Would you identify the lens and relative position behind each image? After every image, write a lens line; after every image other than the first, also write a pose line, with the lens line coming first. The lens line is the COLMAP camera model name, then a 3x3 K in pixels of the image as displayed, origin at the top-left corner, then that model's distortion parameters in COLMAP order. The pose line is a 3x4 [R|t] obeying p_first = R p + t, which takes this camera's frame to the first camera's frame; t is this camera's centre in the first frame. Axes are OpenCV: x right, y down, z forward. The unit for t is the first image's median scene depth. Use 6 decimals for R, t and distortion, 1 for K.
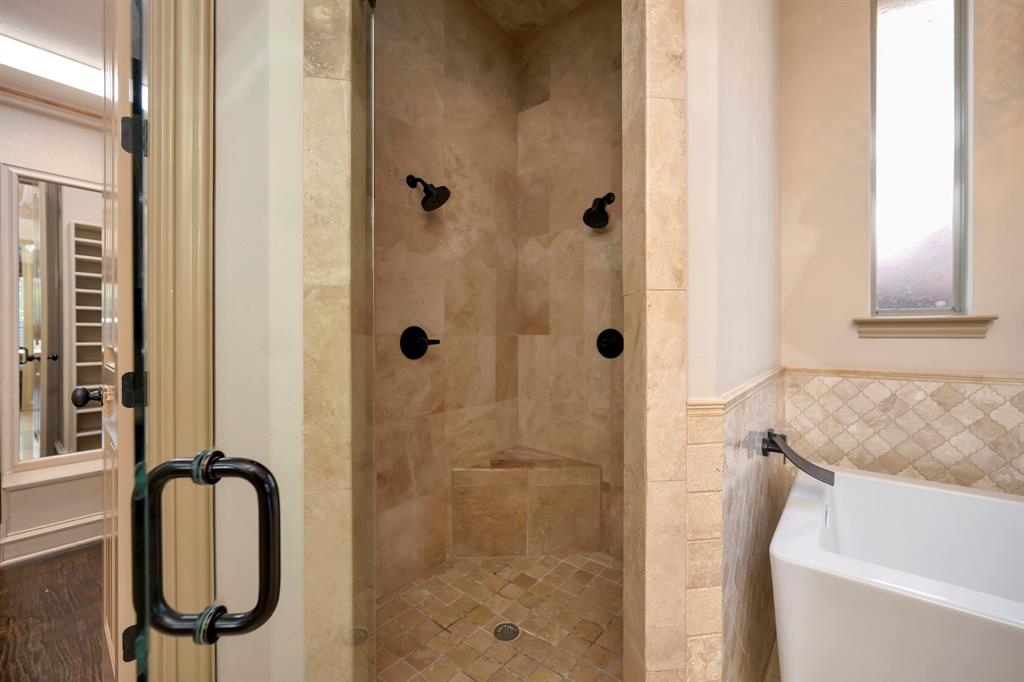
lens RADIAL K [[408.9, 0, 512.0], [0, 408.9, 341.0], [0, 0, 1]] dist [0.001617, 0.000304]
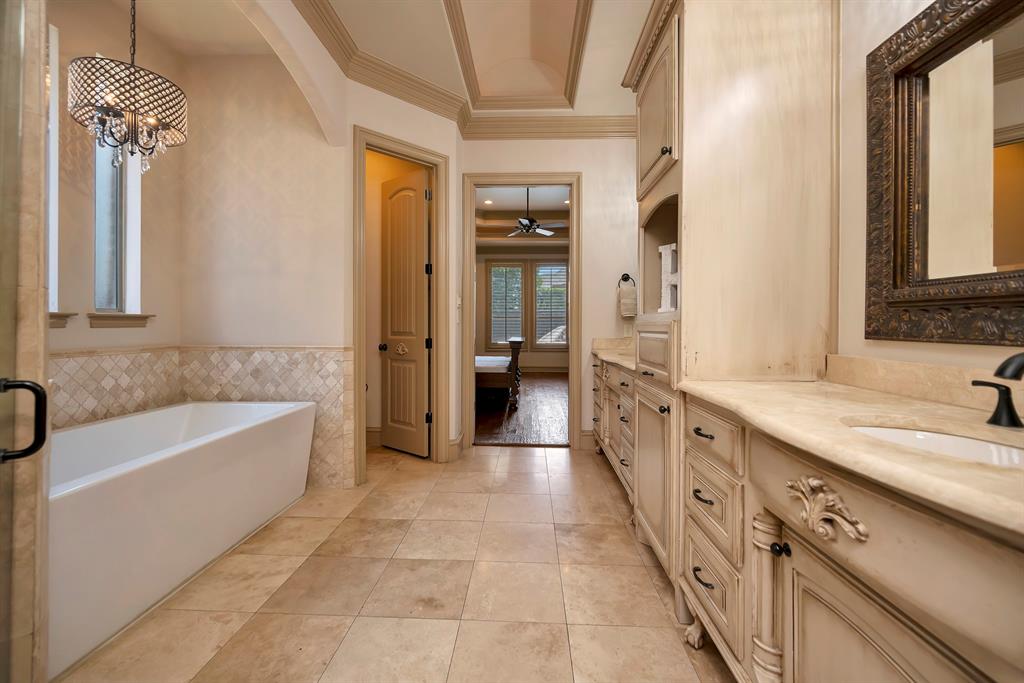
lens RADIAL K [[408.9, 0, 512.0], [0, 408.9, 341.5], [0, 0, 1]] dist [0.001617, 0.000304]
pose [[-0.600860, -0.028088, 0.798860, -1.093985], [0.006513, 0.999177, 0.040030, -0.004172], [-0.799328, 0.029255, -0.600183, 0.659136]]
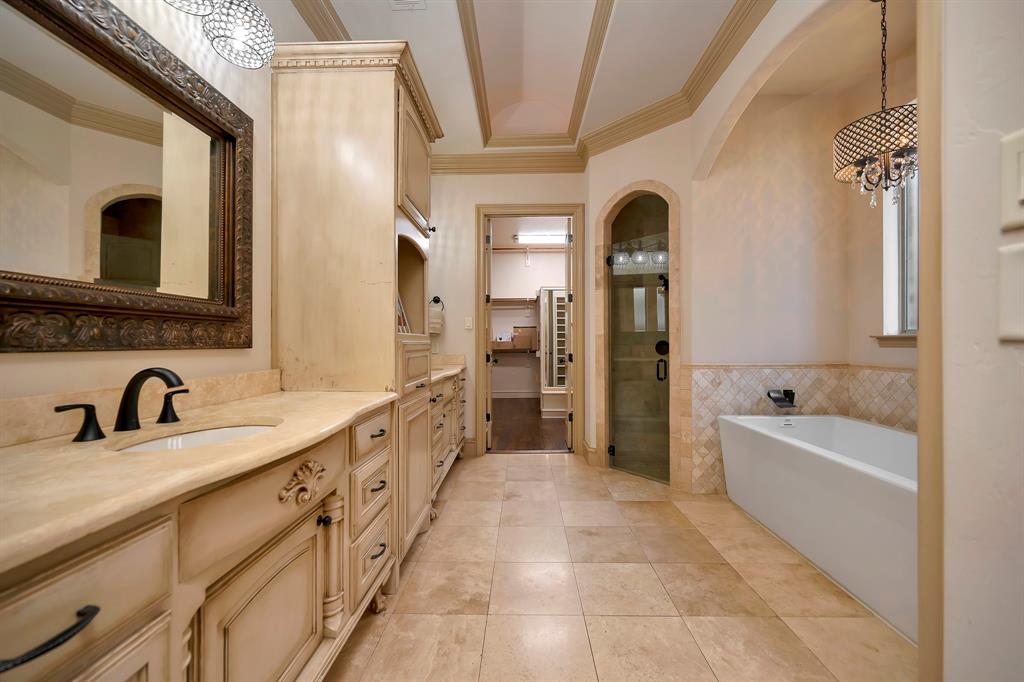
lens RADIAL K [[408.9, 0, 512.0], [0, 408.9, 341.0], [0, 0, 1]] dist [0.001617, 0.000304]
pose [[0.608893, -0.004479, -0.793240, 1.302488], [-0.006877, 0.999917, -0.010924, -0.003730], [0.793223, 0.012107, 0.608811, -1.289272]]
